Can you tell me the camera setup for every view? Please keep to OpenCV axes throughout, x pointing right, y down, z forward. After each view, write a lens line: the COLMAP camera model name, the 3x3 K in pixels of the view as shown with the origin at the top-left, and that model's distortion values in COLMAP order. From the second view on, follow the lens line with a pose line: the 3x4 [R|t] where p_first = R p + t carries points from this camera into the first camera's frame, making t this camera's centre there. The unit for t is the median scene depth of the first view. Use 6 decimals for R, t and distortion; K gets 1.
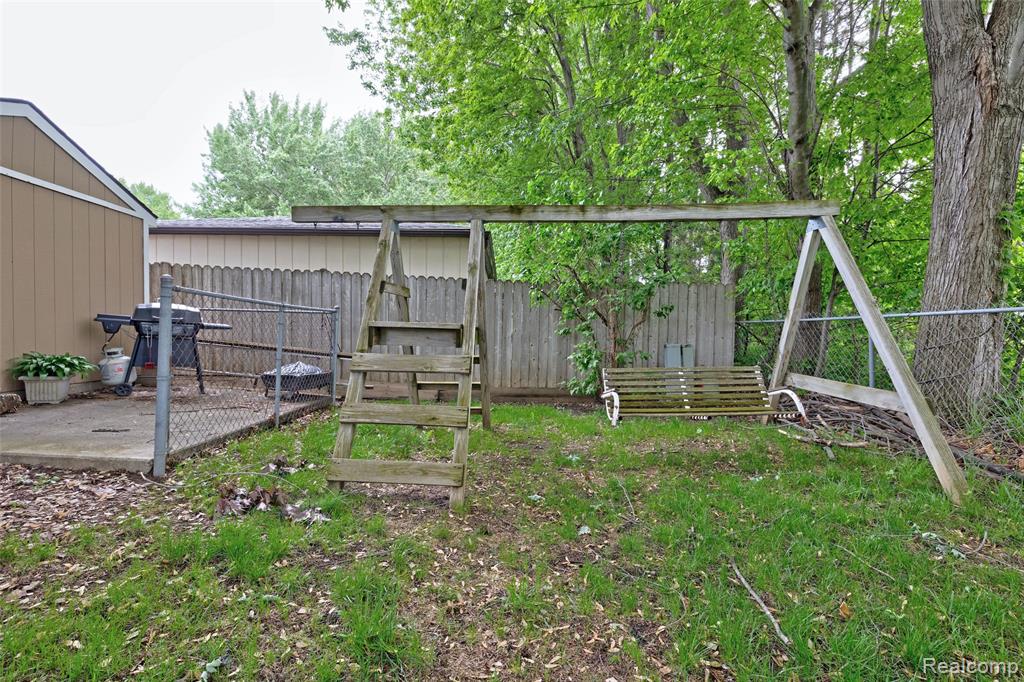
lens RADIAL K [[442.8, 0, 512.9], [0, 442.8, 338.8], [0, 0, 1]] dist [0.001553, -0.000247]
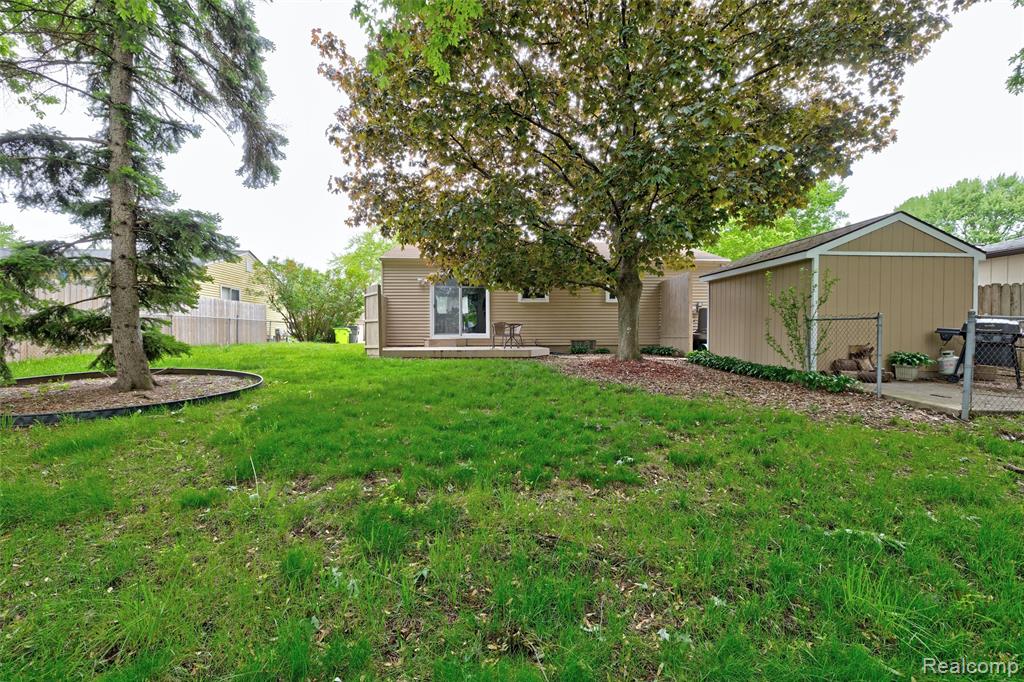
lens RADIAL K [[442.8, 0, 514.9], [0, 442.8, 337.4], [0, 0, 1]] dist [0.001553, -0.000247]
pose [[0.044756, 0.005061, -0.998985, 0.596850], [-0.022796, 0.999732, 0.004043, 0.004366], [0.998738, 0.022592, 0.044860, -0.594214]]
